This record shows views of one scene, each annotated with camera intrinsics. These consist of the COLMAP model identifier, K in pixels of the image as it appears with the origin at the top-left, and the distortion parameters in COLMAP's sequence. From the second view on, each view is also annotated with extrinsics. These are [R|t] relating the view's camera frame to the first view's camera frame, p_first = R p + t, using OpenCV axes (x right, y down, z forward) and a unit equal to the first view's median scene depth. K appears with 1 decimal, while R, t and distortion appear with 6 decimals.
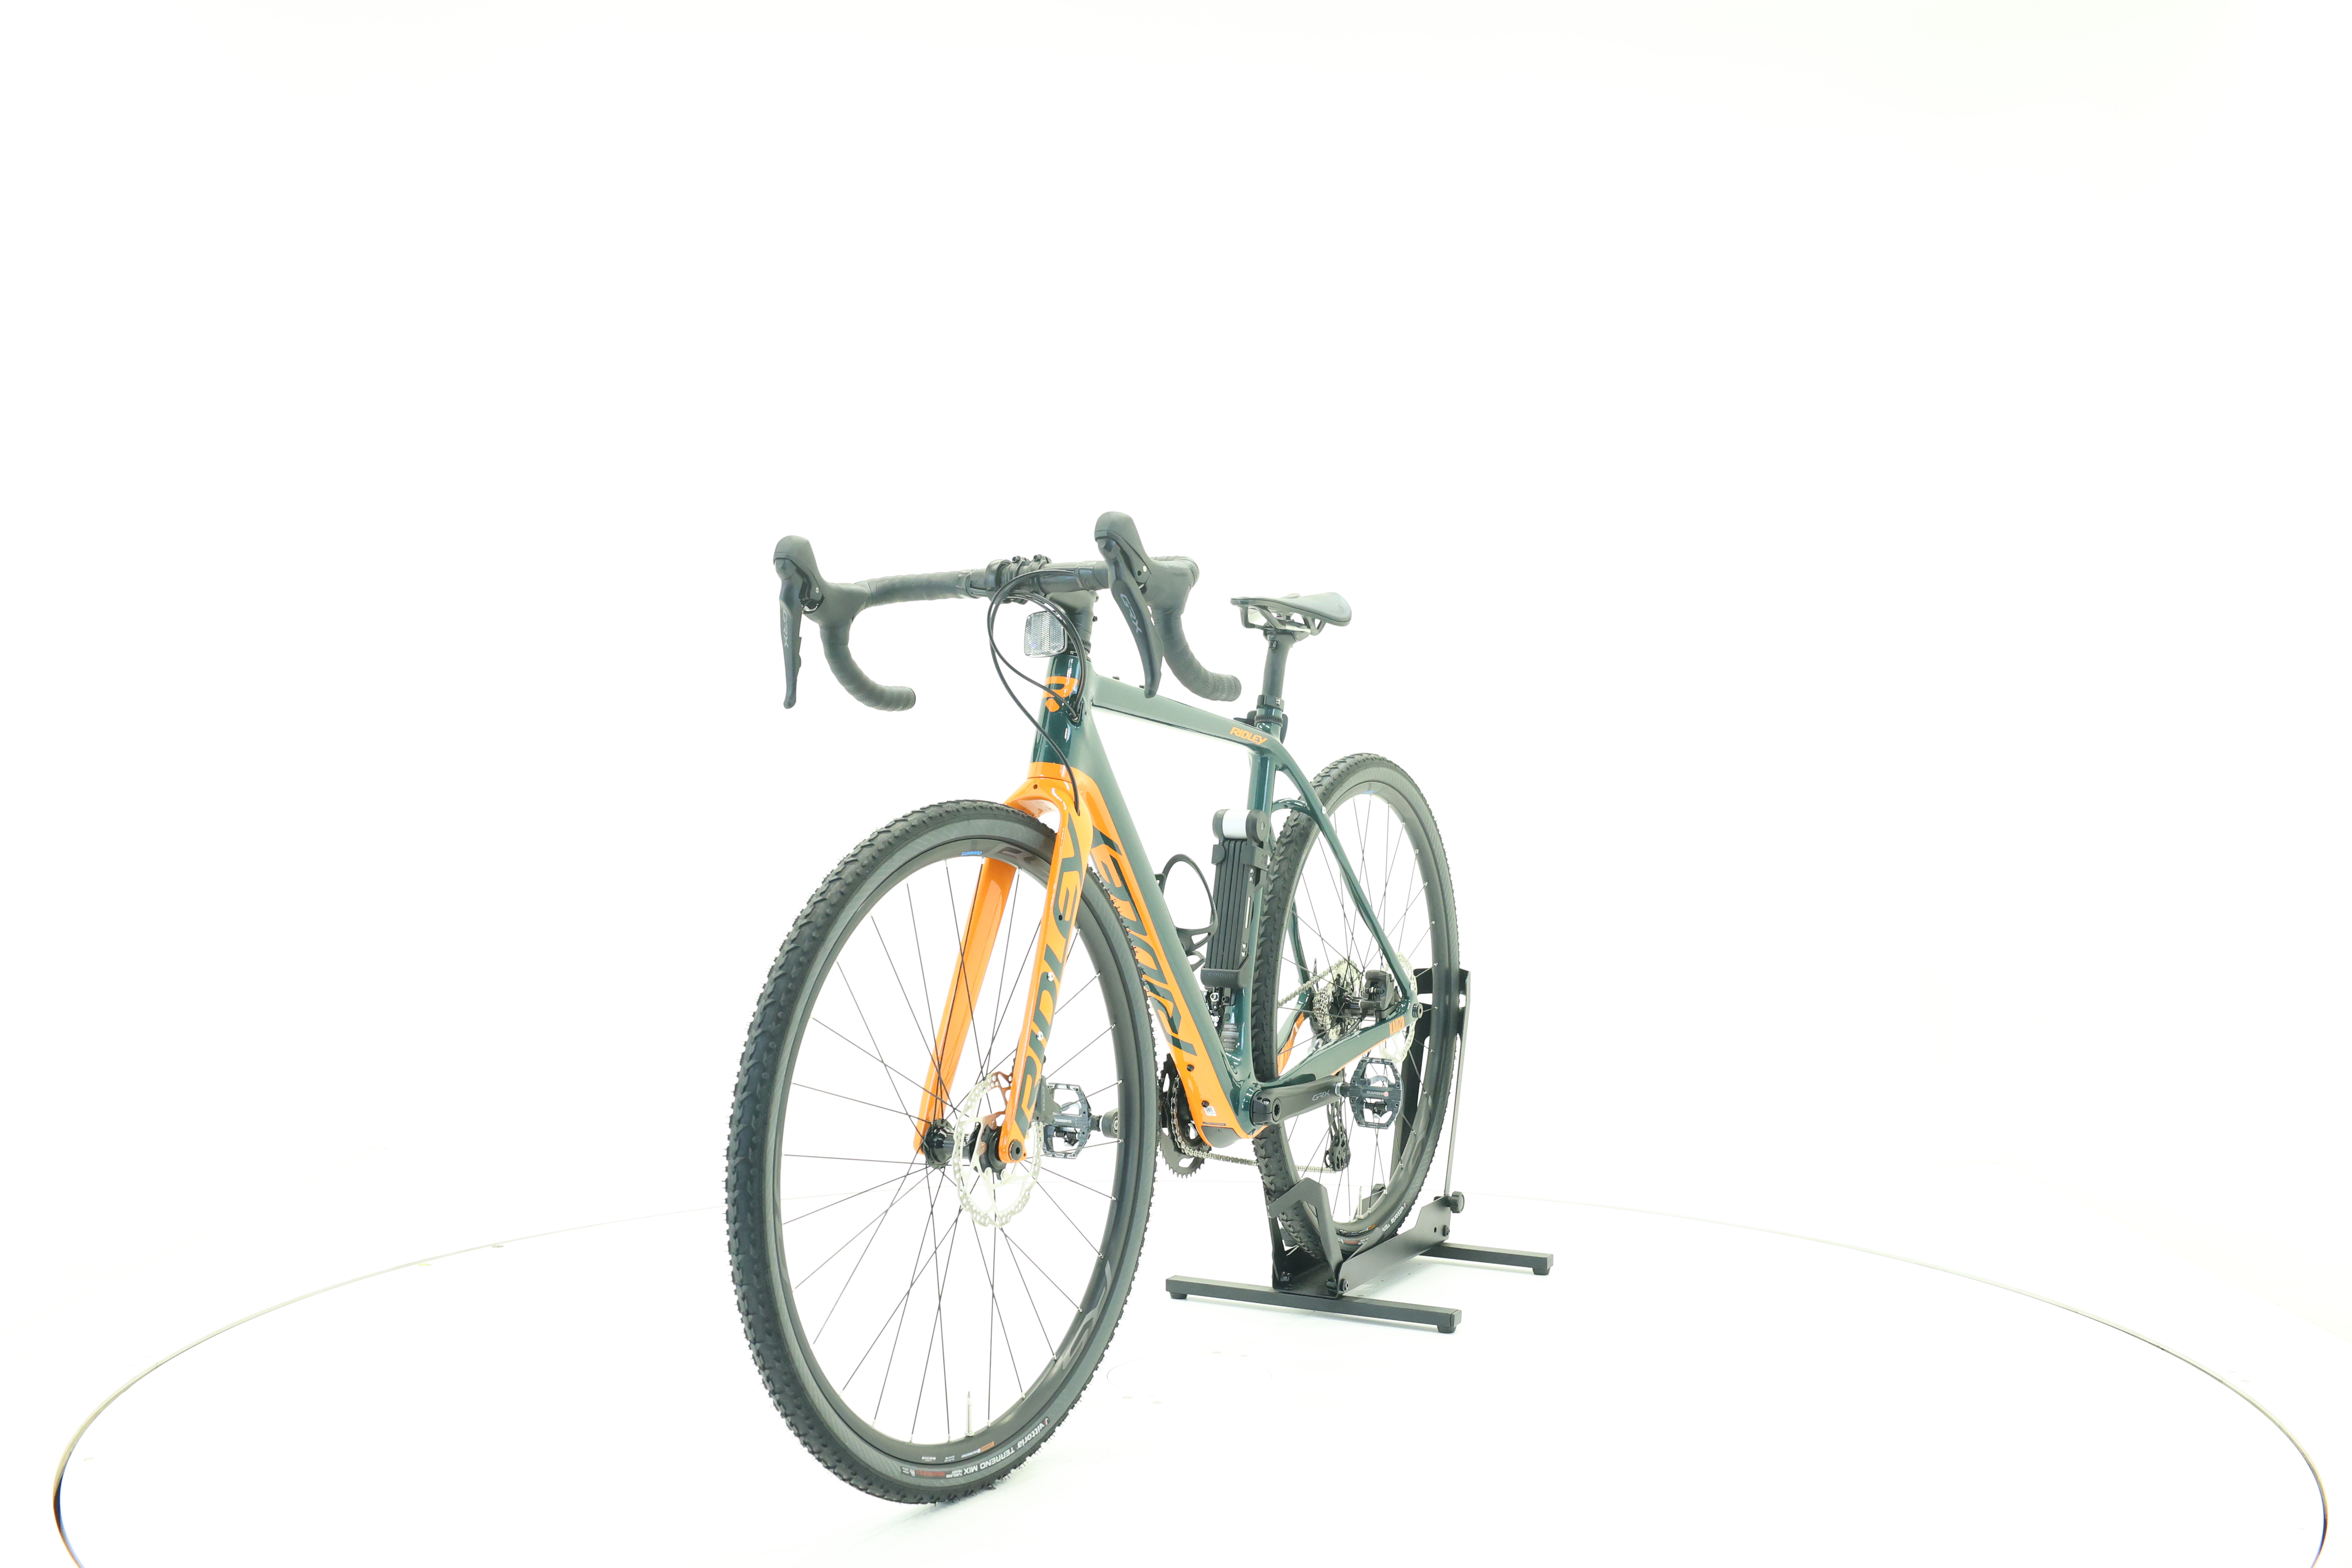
lens RADIAL K [[2520.5, 0, 1178.2], [0, 2520.5, 778.6], [0, 0, 1]] dist [0.003693, 0.000000]
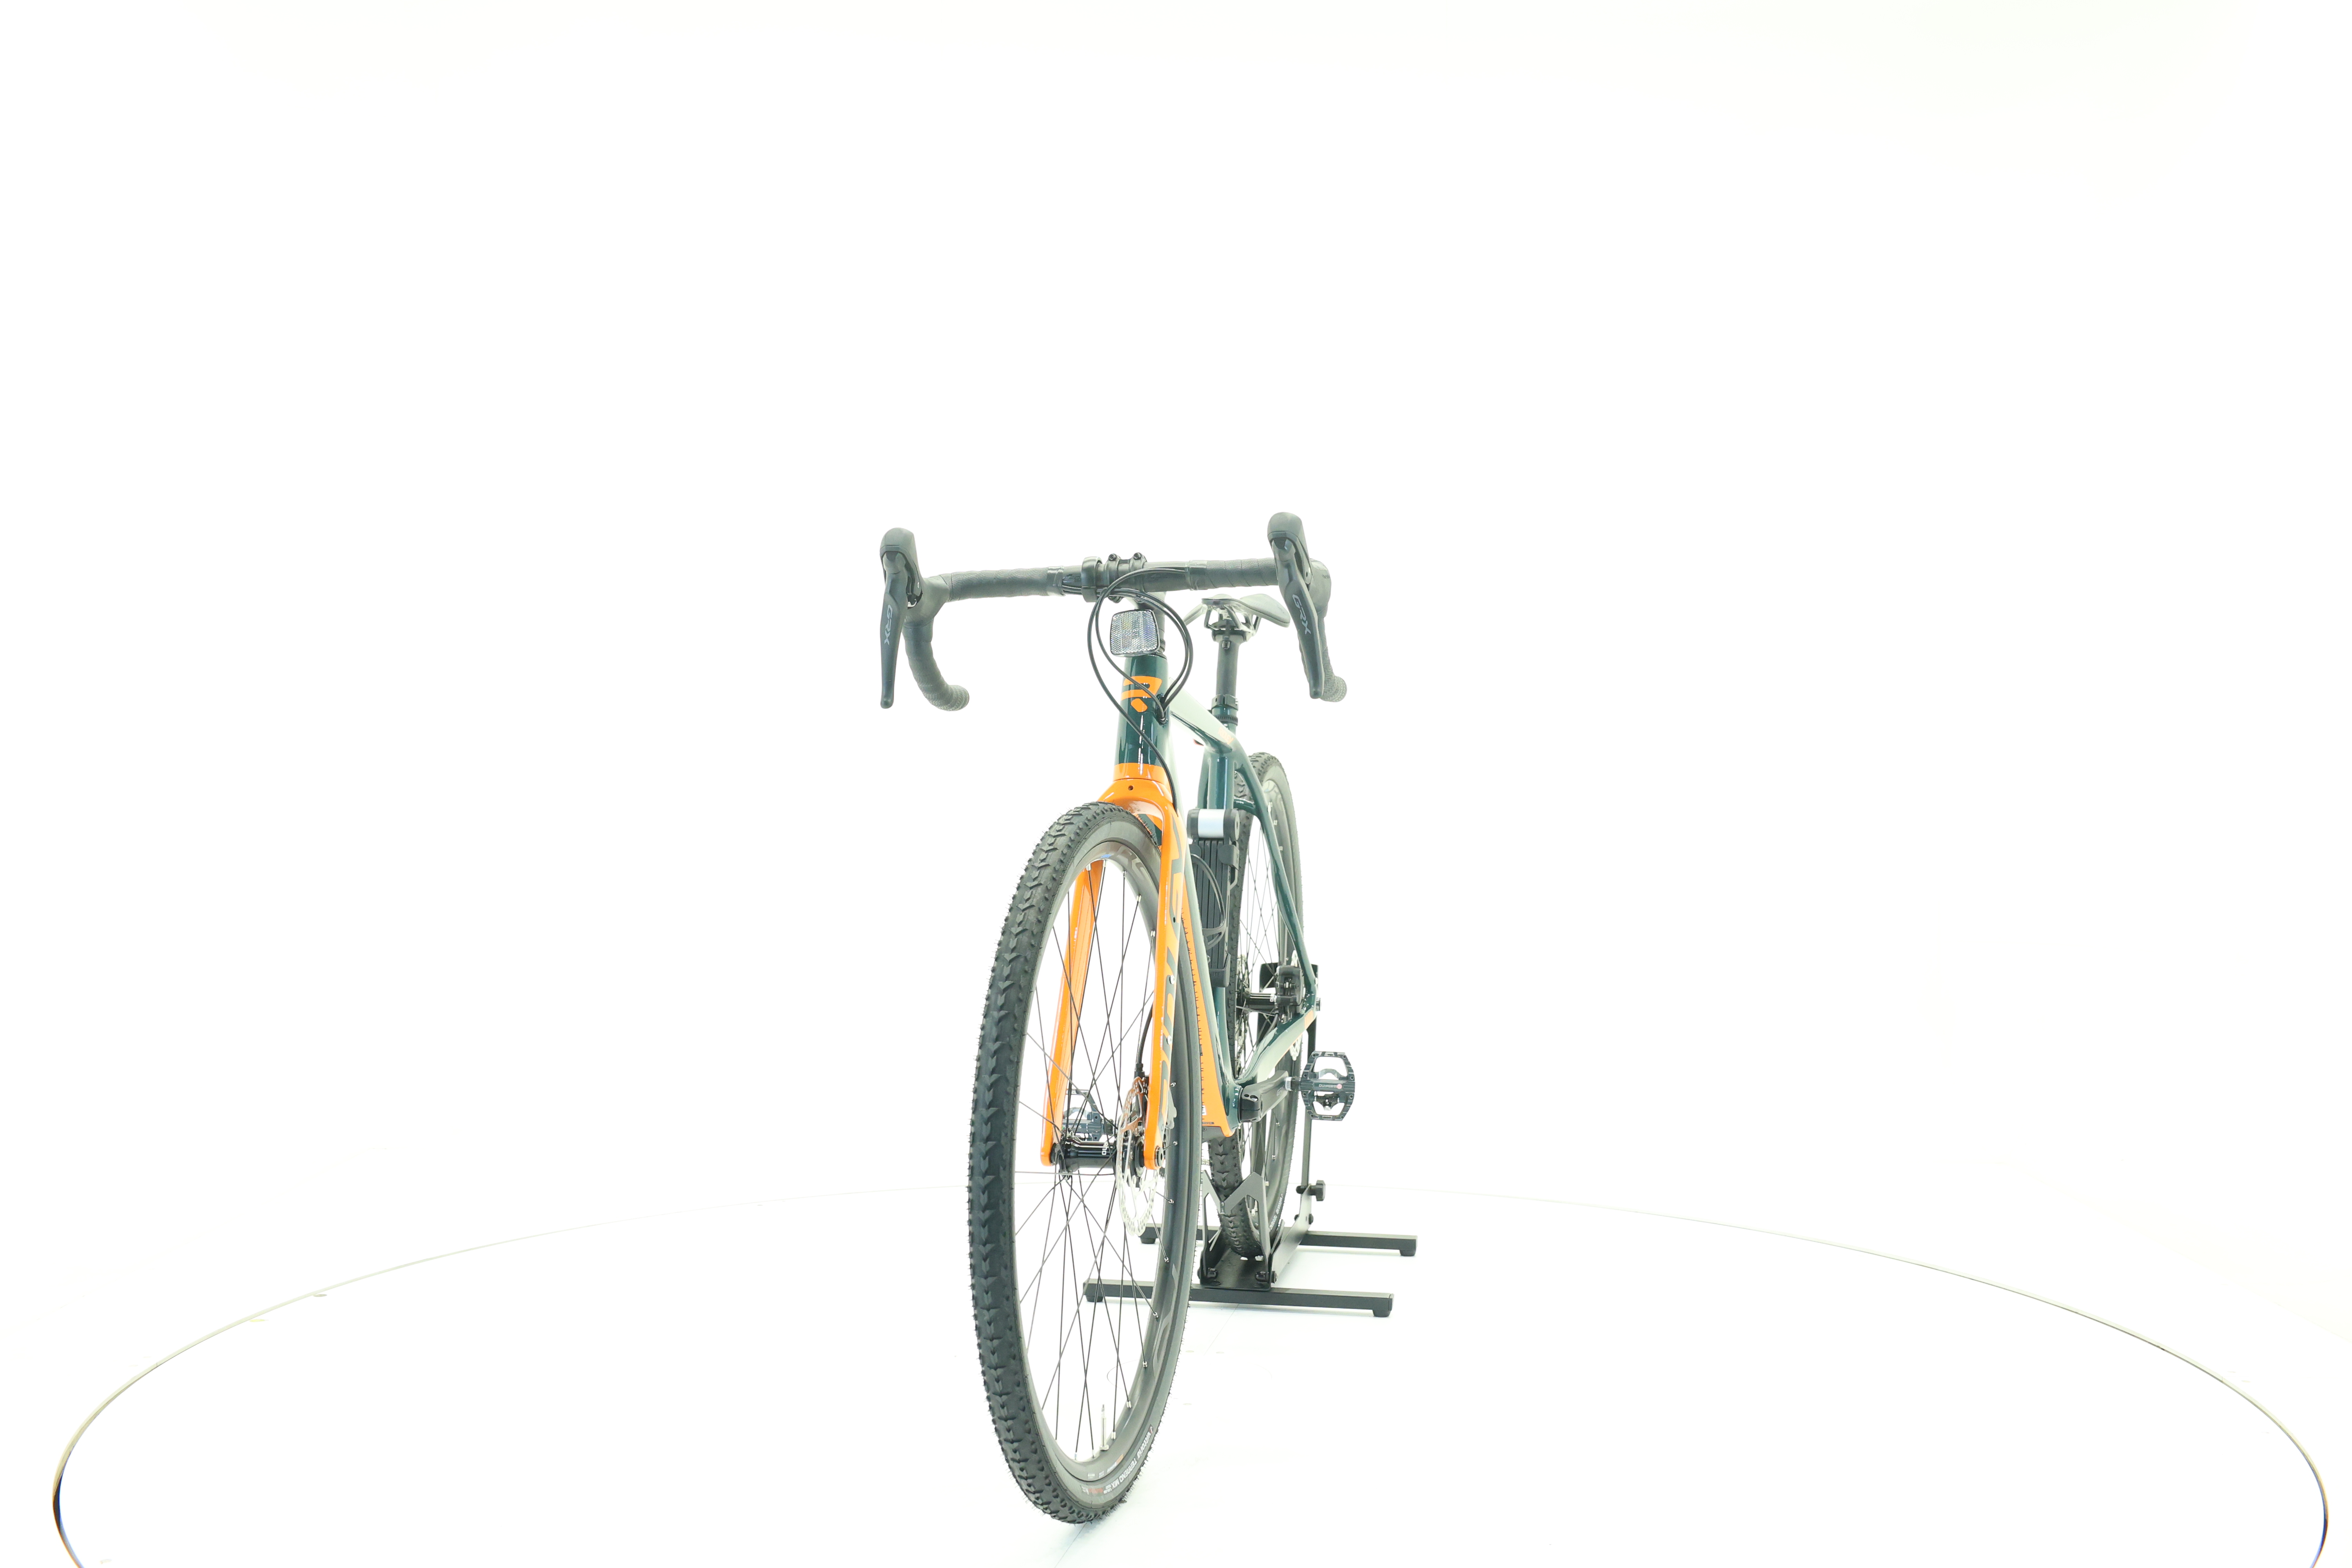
lens RADIAL K [[2520.5, 0, 1177.5], [0, 2520.5, 773.4], [0, 0, 1]] dist [0.003693, 0.000000]
pose [[0.957081, -0.005064, 0.289777, -0.317554], [0.005160, 0.999987, 0.000433, -0.002710], [-0.289775, 0.001081, 0.957094, 0.048951]]
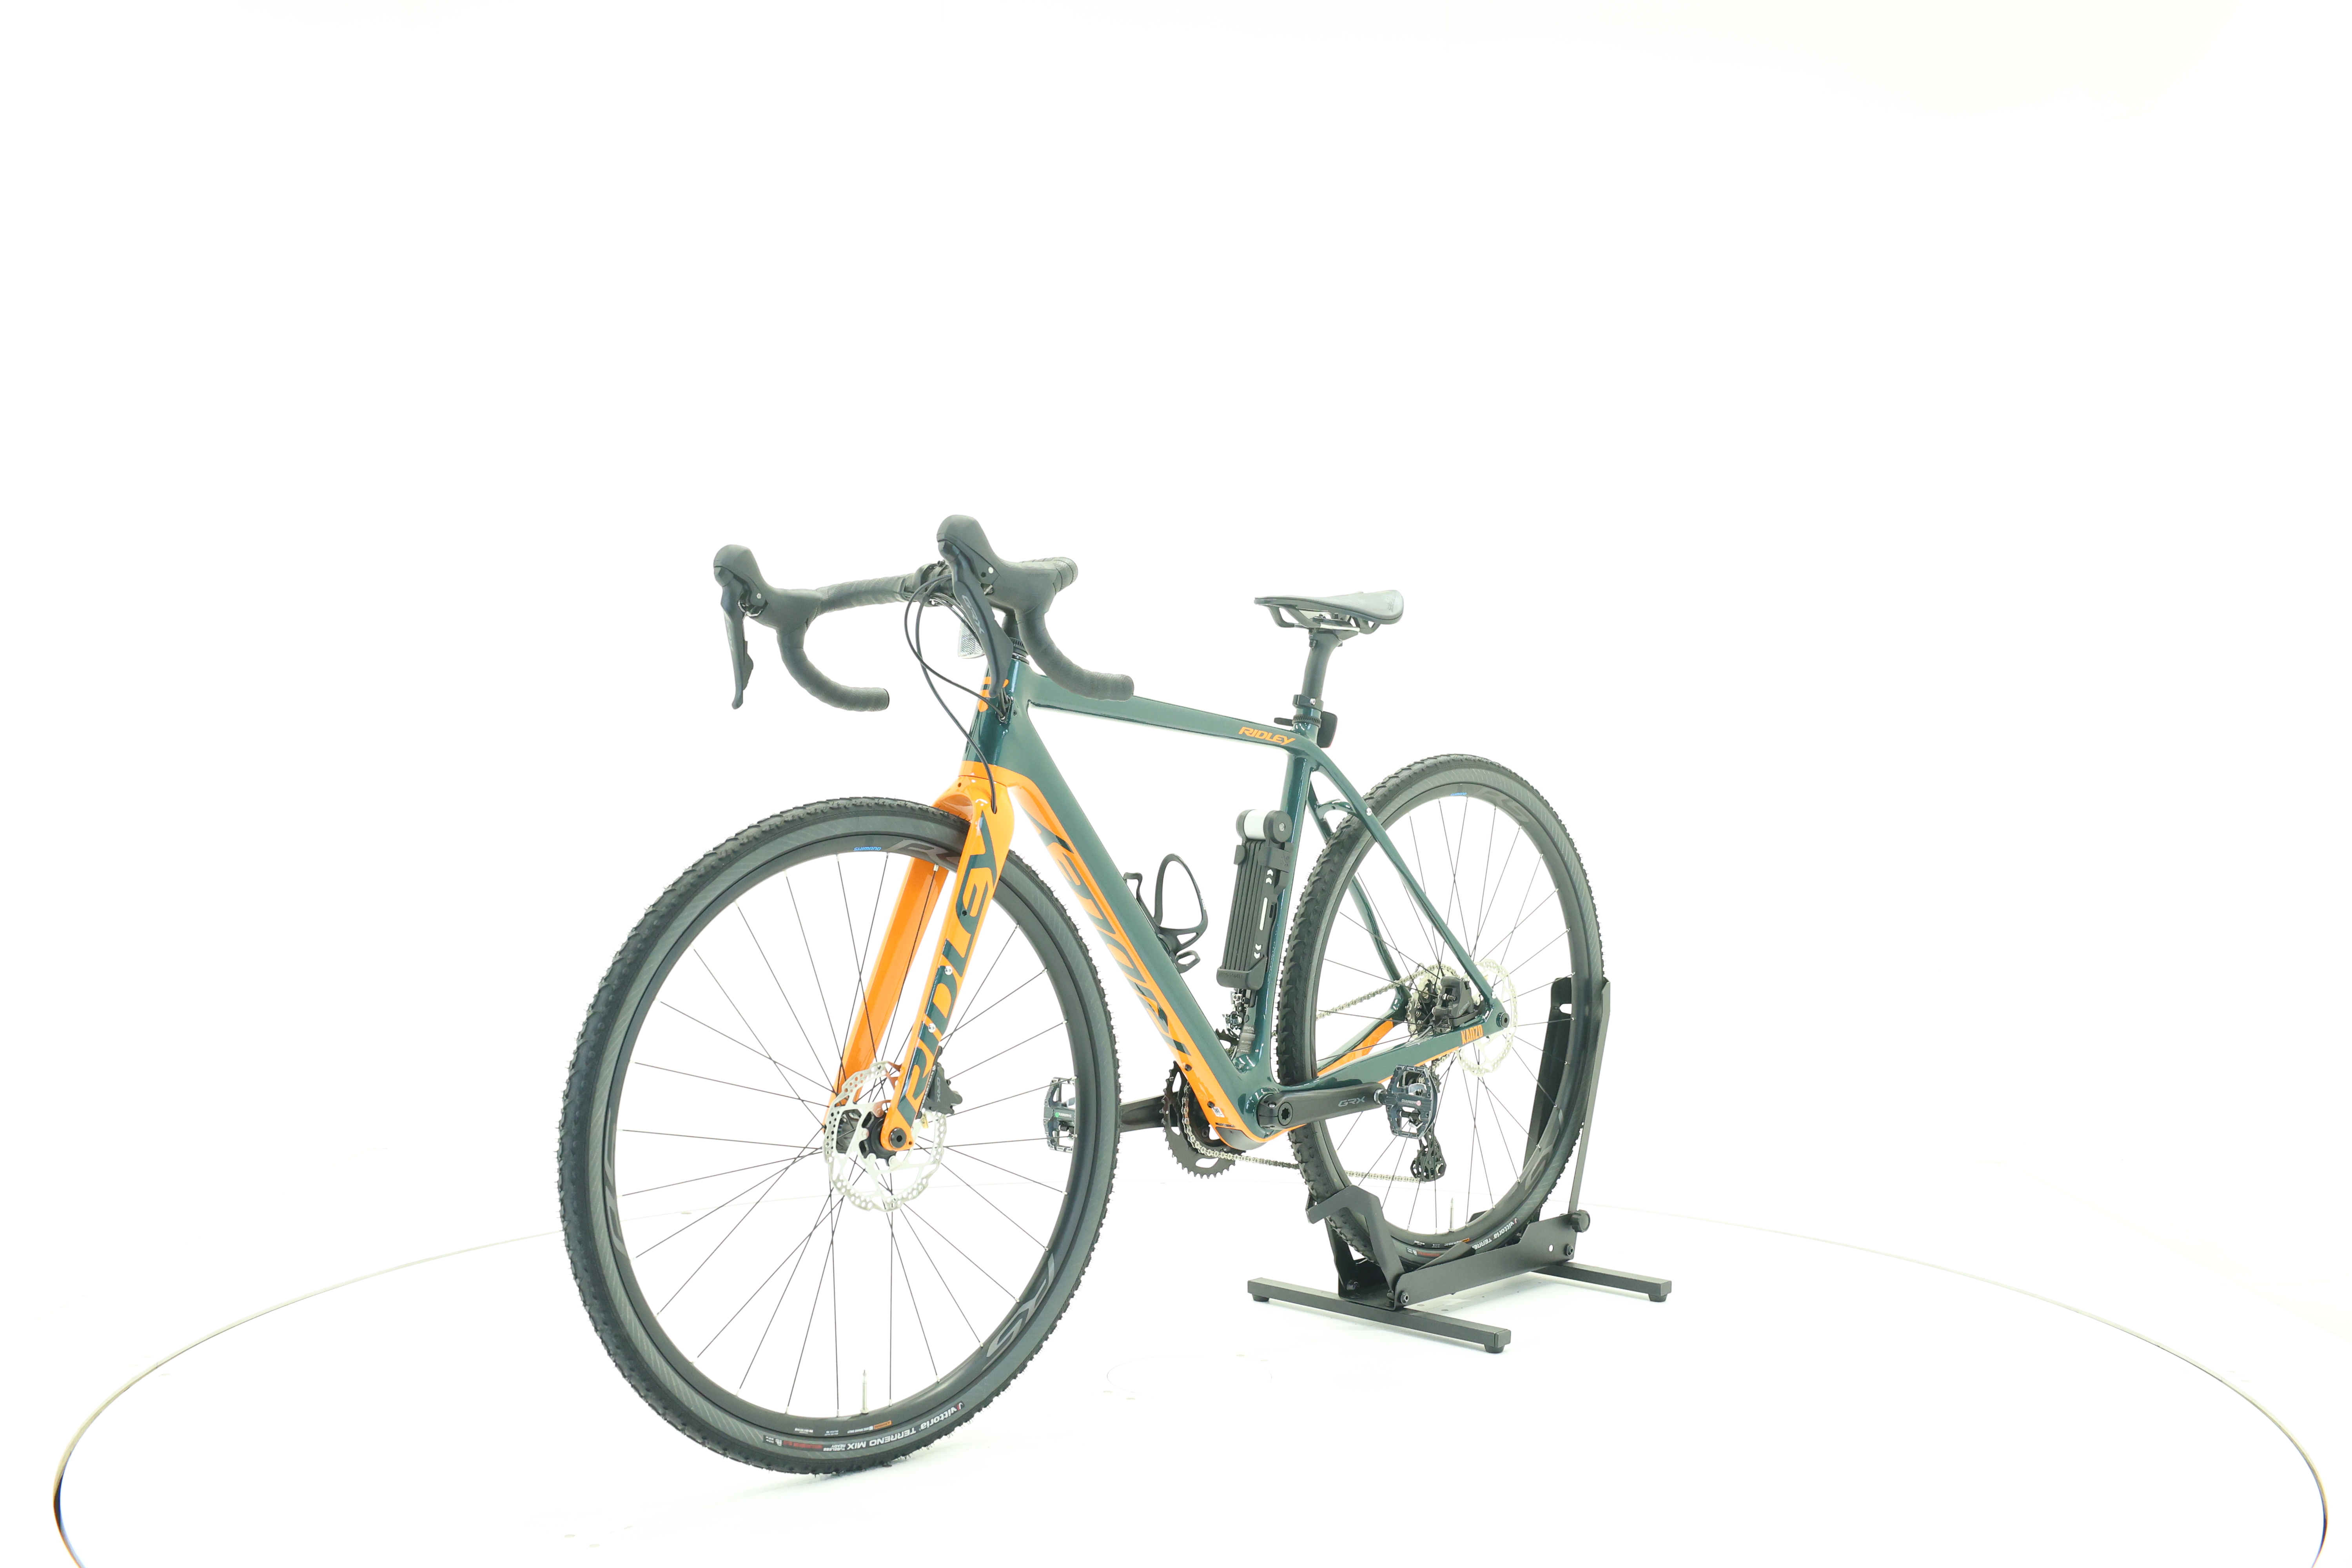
lens RADIAL K [[2520.5, 0, 1179.2], [0, 2520.5, 788.6], [0, 0, 1]] dist [0.003693, 0.000000]
pose [[0.957863, 0.005322, -0.287176, 0.315556], [-0.004754, 0.999985, 0.002675, 0.001370], [0.287186, -0.001197, 0.957874, 0.044823]]
